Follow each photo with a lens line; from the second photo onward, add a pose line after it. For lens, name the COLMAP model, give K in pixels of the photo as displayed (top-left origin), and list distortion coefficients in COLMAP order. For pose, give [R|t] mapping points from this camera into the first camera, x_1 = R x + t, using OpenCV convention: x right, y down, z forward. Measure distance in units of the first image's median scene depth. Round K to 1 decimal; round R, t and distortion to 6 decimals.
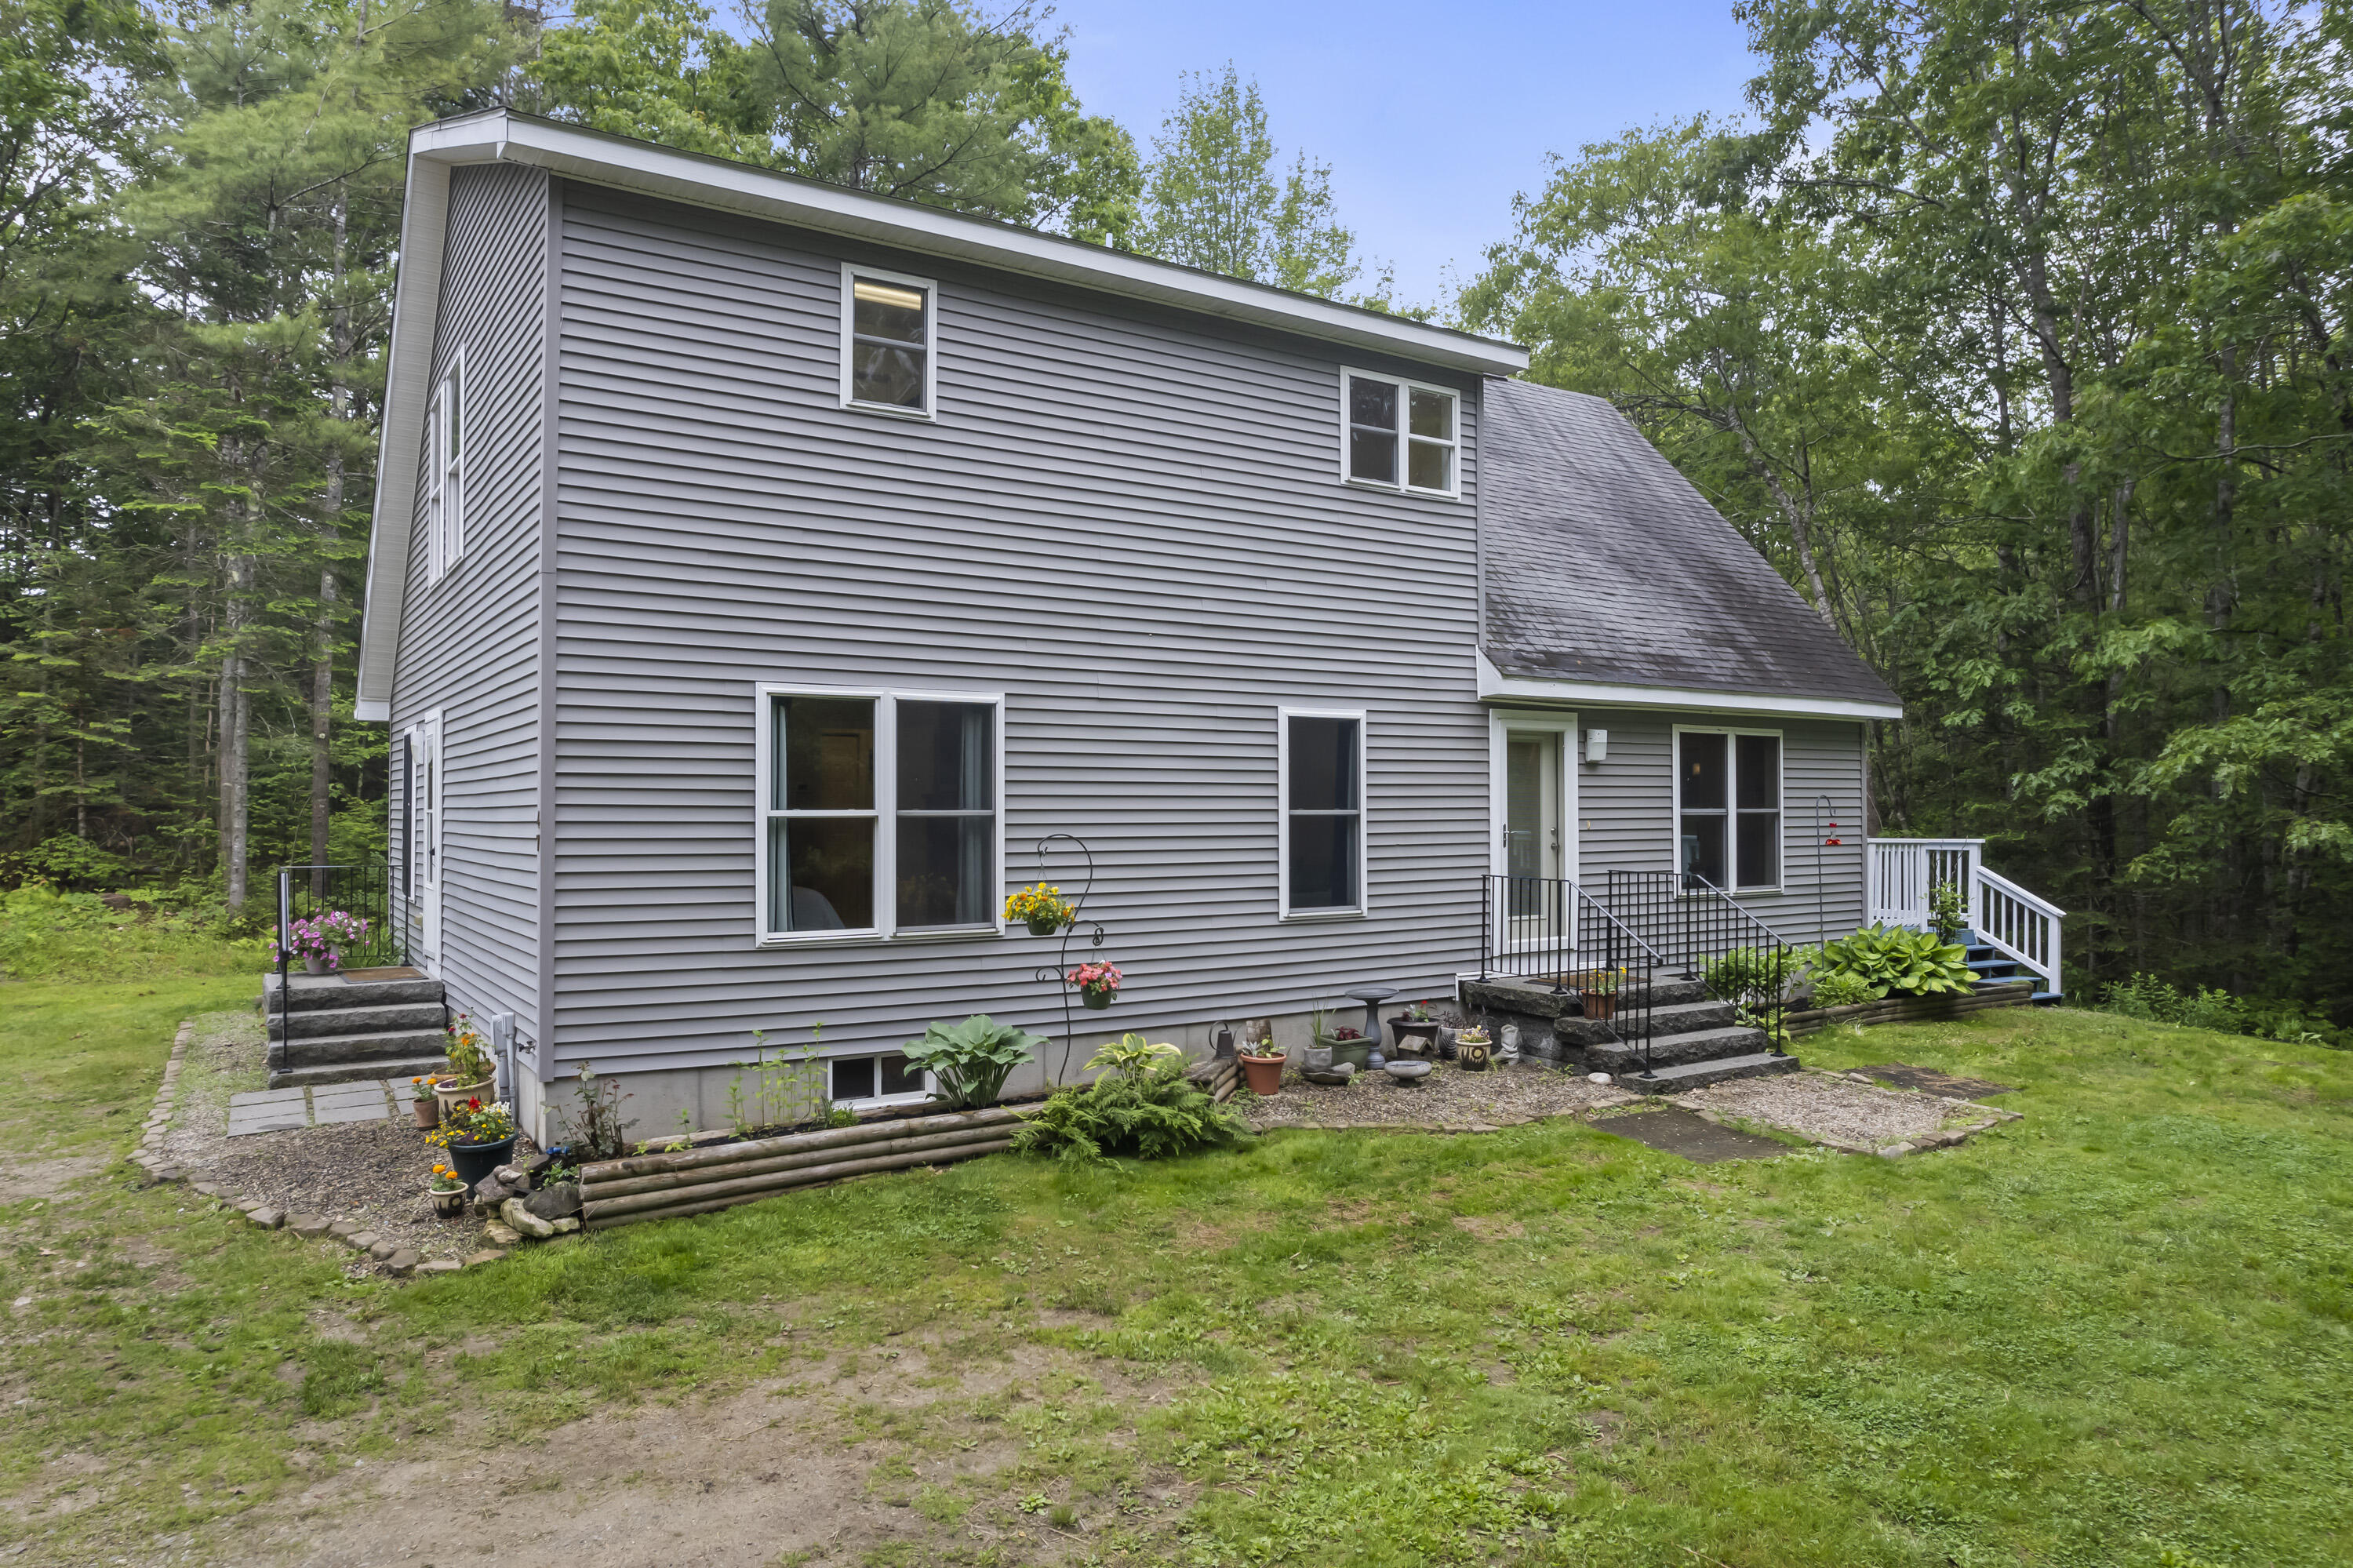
lens RADIAL K [[1507.8, 0, 1210.8], [0, 1507.8, 770.0], [0, 0, 1]] dist [-0.059499, 0.042602]
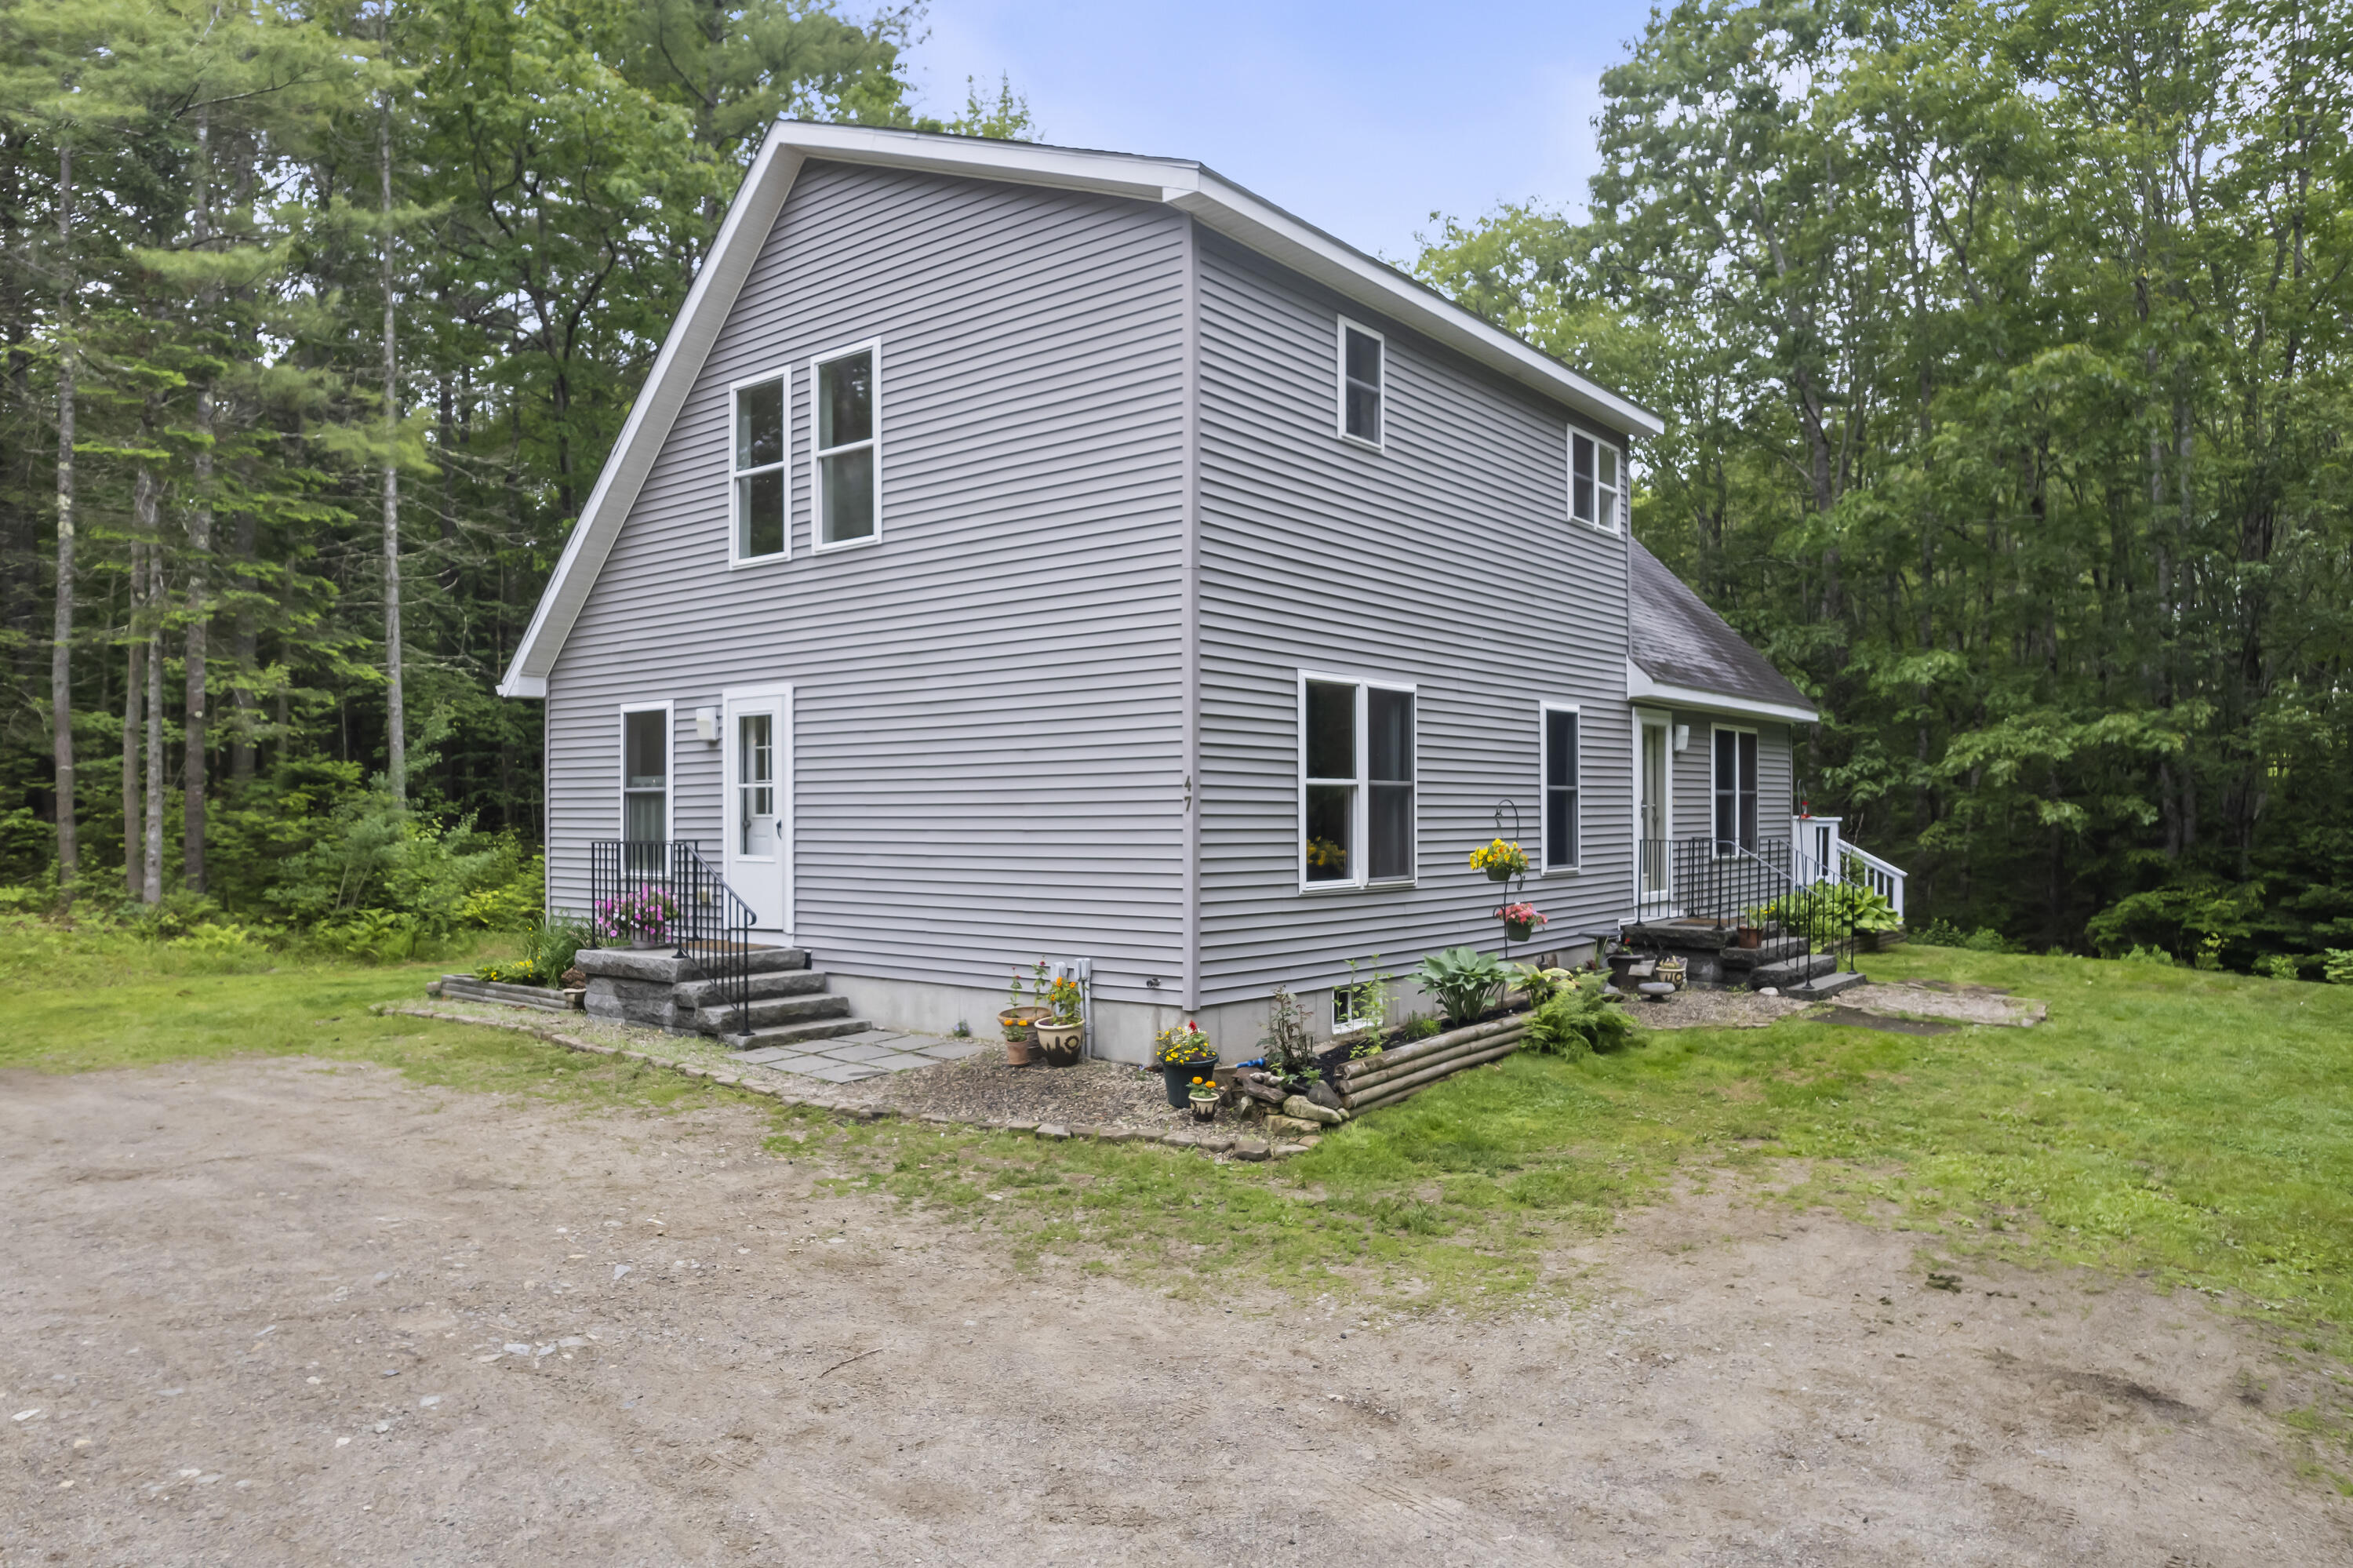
lens RADIAL K [[1507.8, 0, 1214.9], [0, 1507.8, 811.5], [0, 0, 1]] dist [-0.059499, 0.042602]
pose [[0.951498, -0.001790, 0.307651, -0.560784], [-0.006130, 0.999674, 0.024774, 0.018270], [-0.307595, -0.025458, 0.951177, -0.080456]]
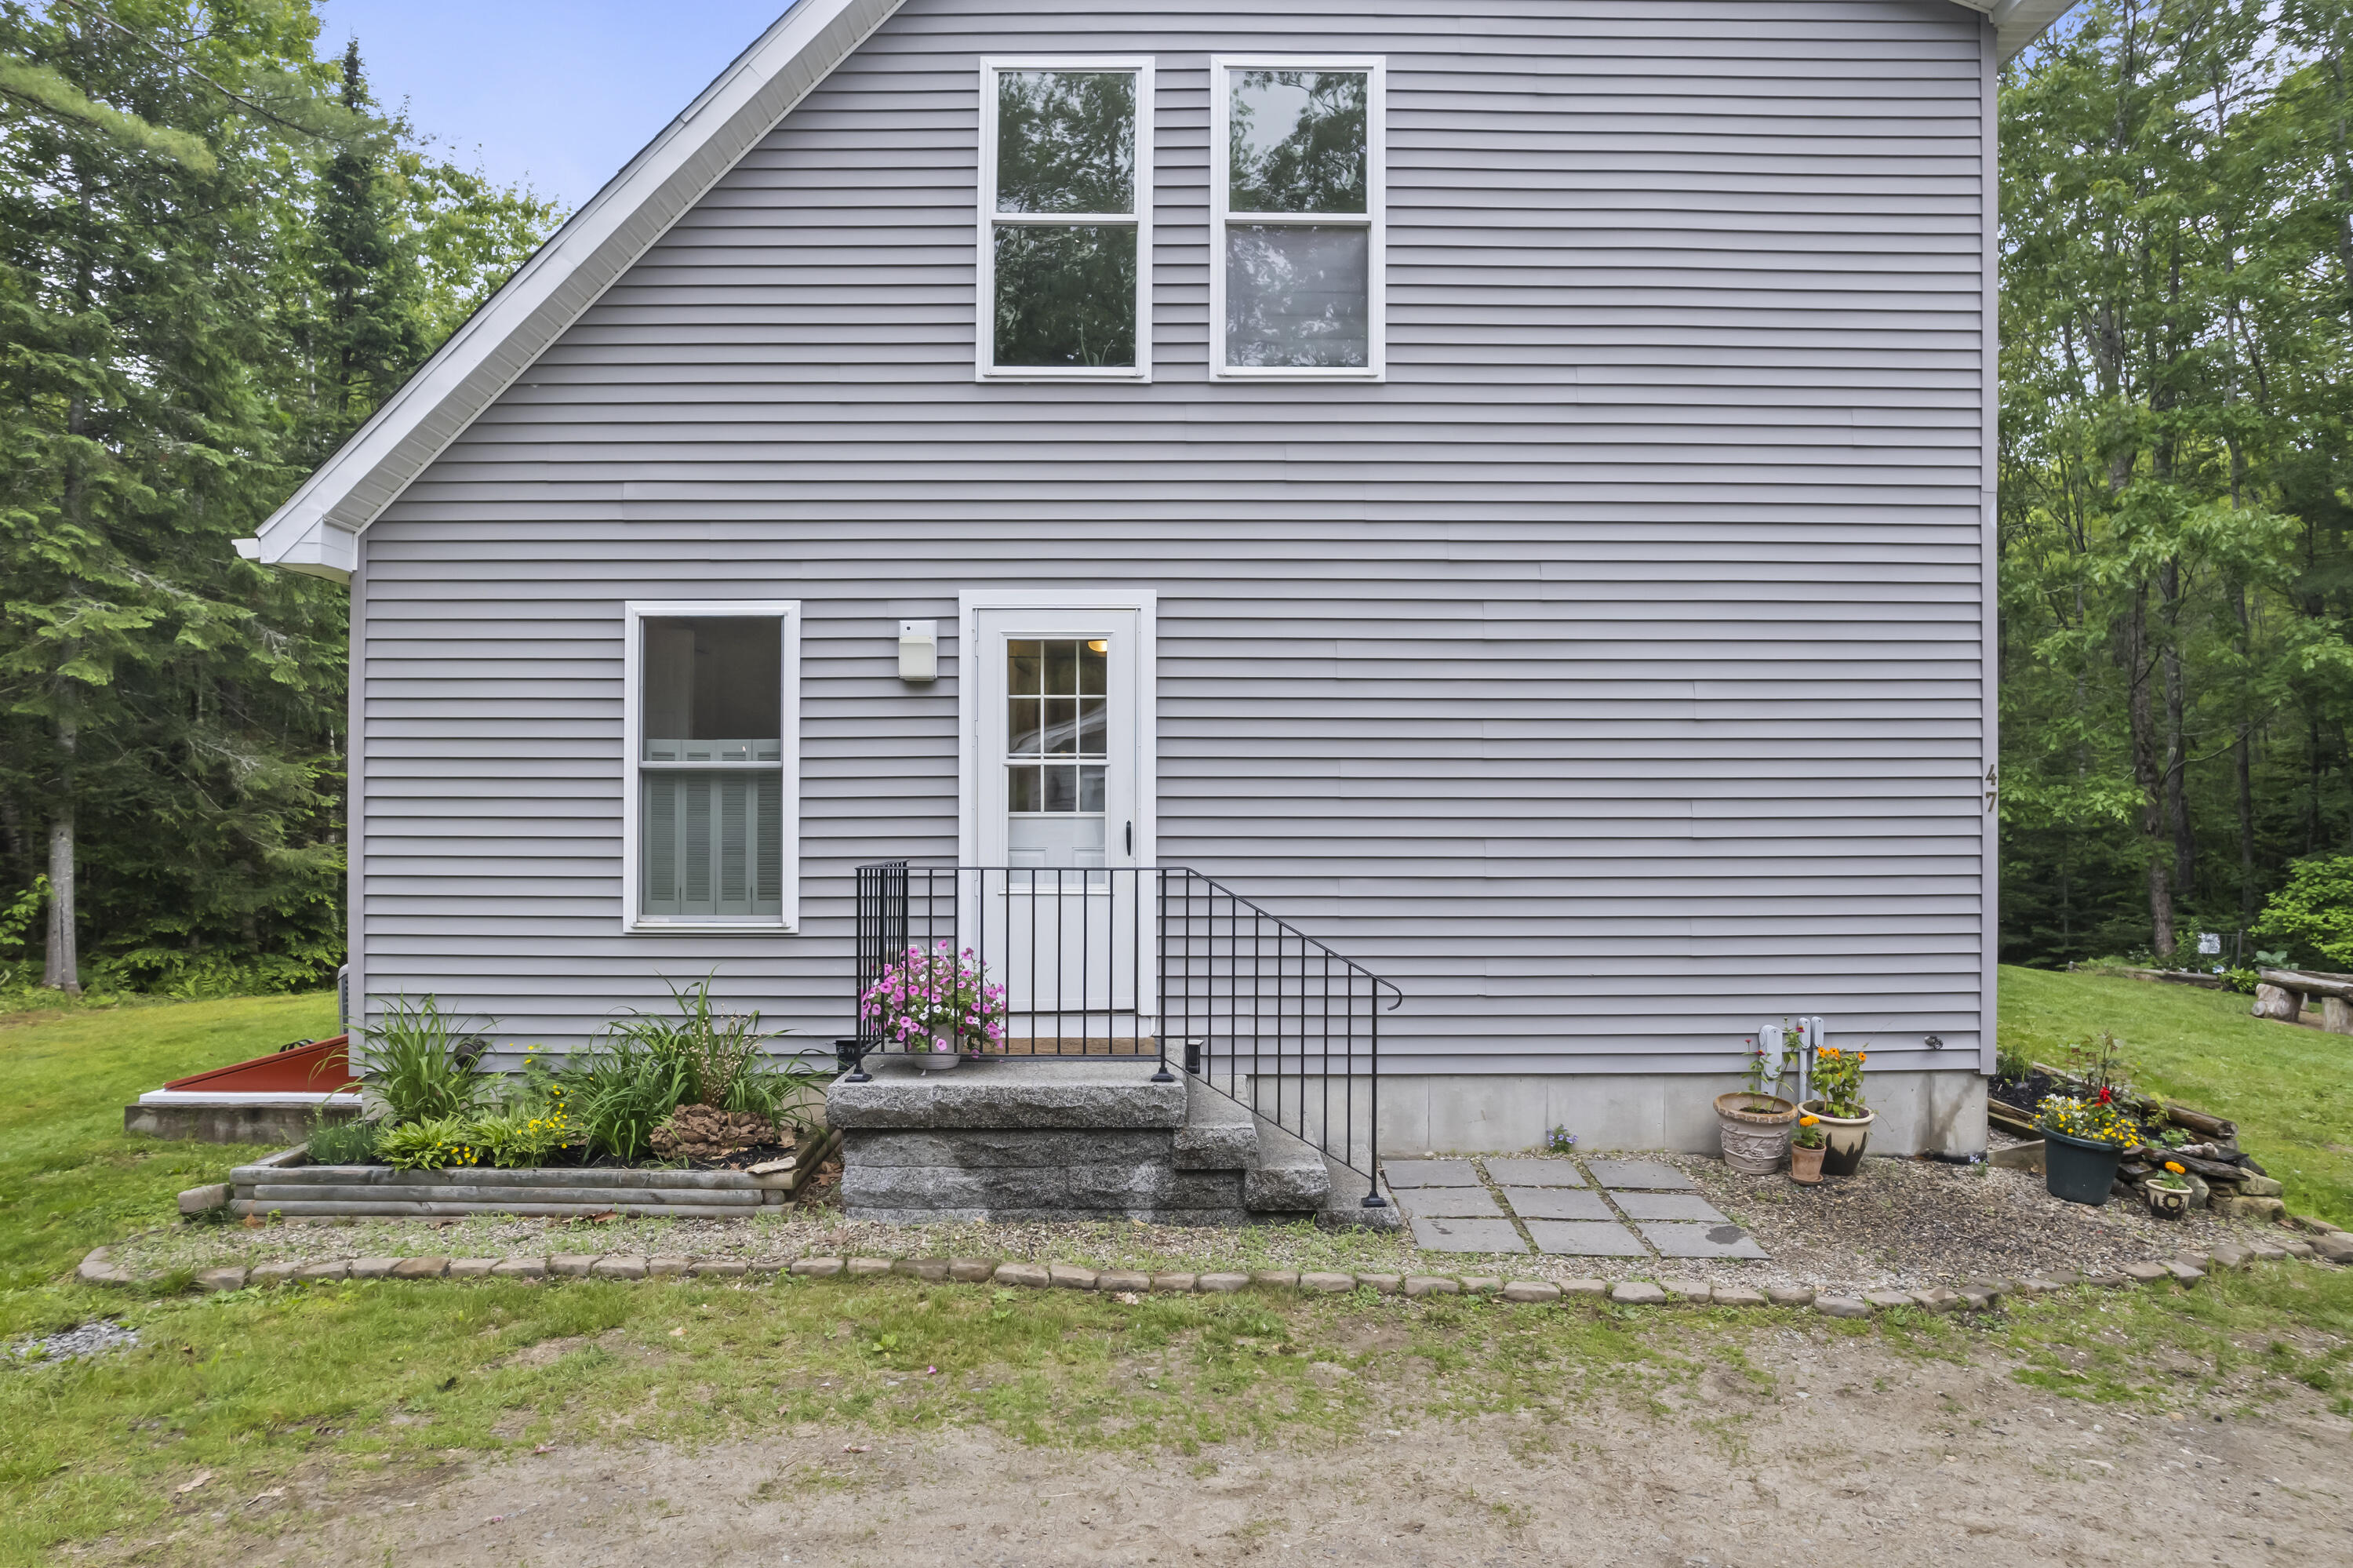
lens RADIAL K [[1507.8, 0, 1181.0], [0, 1507.8, 790.1], [0, 0, 1]] dist [-0.059499, 0.042602]
pose [[0.564604, 0.004344, 0.825350, -1.023437], [-0.025581, 0.999598, 0.012238, 0.030957], [-0.824965, -0.028023, 0.564488, 0.644229]]
